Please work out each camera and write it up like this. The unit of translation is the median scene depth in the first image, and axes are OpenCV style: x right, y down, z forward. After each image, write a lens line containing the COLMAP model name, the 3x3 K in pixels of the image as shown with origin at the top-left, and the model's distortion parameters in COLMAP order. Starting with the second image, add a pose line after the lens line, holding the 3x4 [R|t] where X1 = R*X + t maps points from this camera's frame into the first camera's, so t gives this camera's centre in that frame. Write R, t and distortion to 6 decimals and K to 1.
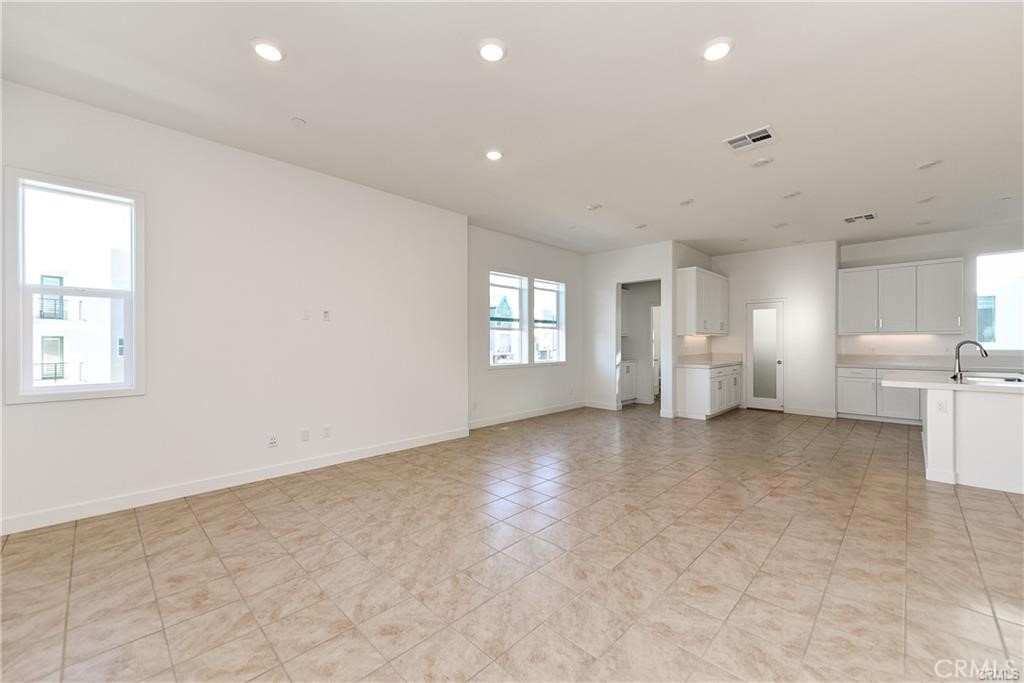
lens RADIAL K [[406.6, 0, 527.1], [0, 406.6, 345.4], [0, 0, 1]] dist [0.009179, 0.000425]
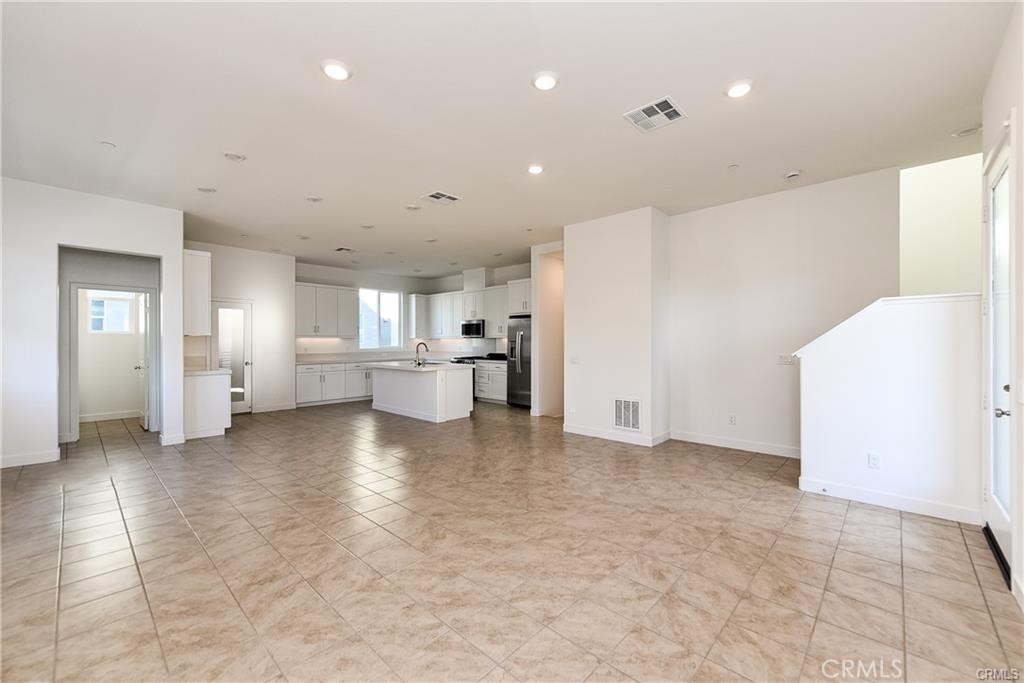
lens RADIAL K [[406.6, 0, 515.1], [0, 406.6, 340.1], [0, 0, 1]] dist [0.009179, 0.000425]
pose [[-0.006603, 0.006593, 0.999956, -0.781472], [0.009716, 0.999931, -0.006529, -0.006874], [-0.999931, 0.009673, -0.006667, 0.711551]]
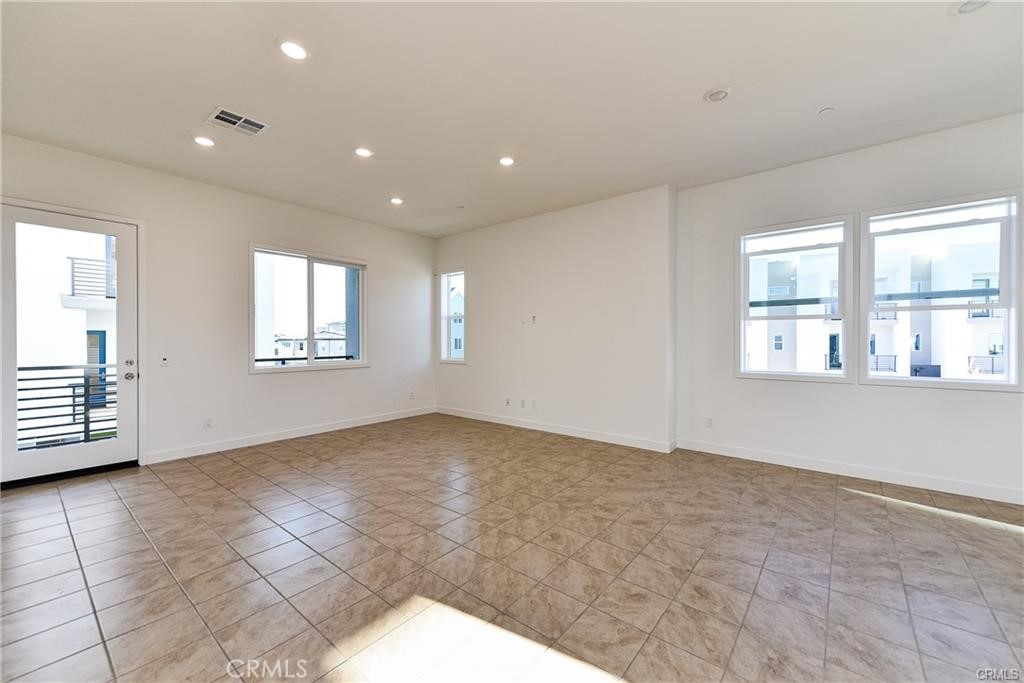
lens RADIAL K [[406.6, 0, 513.2], [0, 406.6, 341.5], [0, 0, 1]] dist [0.009179, 0.000425]
pose [[0.065709, 0.008301, -0.997804, 0.980428], [-0.008707, 0.999932, 0.007745, -0.008723], [0.997801, 0.008179, 0.065776, 0.956266]]
